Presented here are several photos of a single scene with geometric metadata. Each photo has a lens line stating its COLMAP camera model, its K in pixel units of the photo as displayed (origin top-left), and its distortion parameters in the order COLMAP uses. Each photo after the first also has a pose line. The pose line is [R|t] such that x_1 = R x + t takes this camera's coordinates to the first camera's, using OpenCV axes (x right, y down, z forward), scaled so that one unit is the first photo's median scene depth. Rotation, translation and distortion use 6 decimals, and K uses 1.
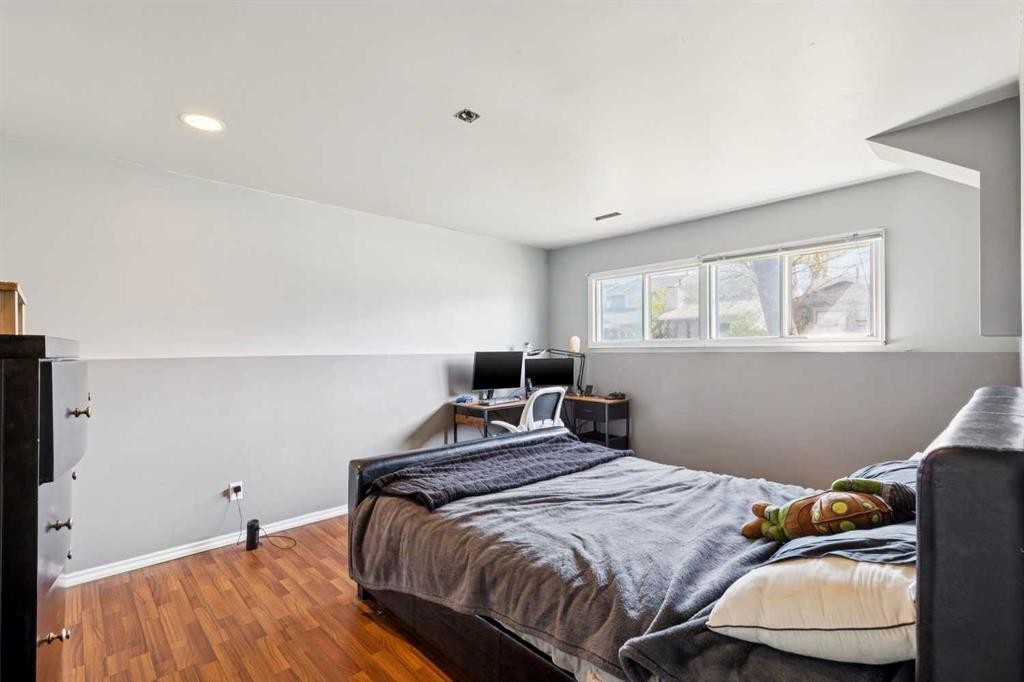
lens RADIAL K [[462.9, 0, 505.8], [0, 462.9, 346.3], [0, 0, 1]] dist [0.005975, 0.000438]
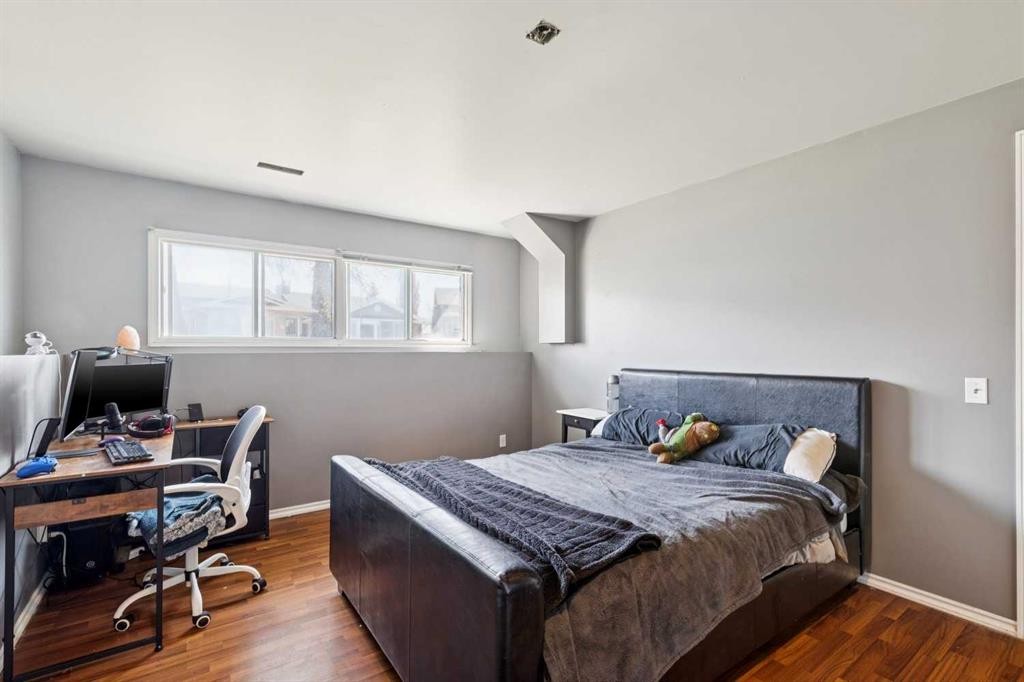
lens RADIAL K [[462.9, 0, 506.2], [0, 462.9, 345.7], [0, 0, 1]] dist [0.005975, 0.000438]
pose [[0.122048, 0.011274, 0.992460, -0.587062], [-0.007847, 0.999915, -0.010393, 0.007634], [-0.992493, -0.006520, 0.122126, 0.692410]]
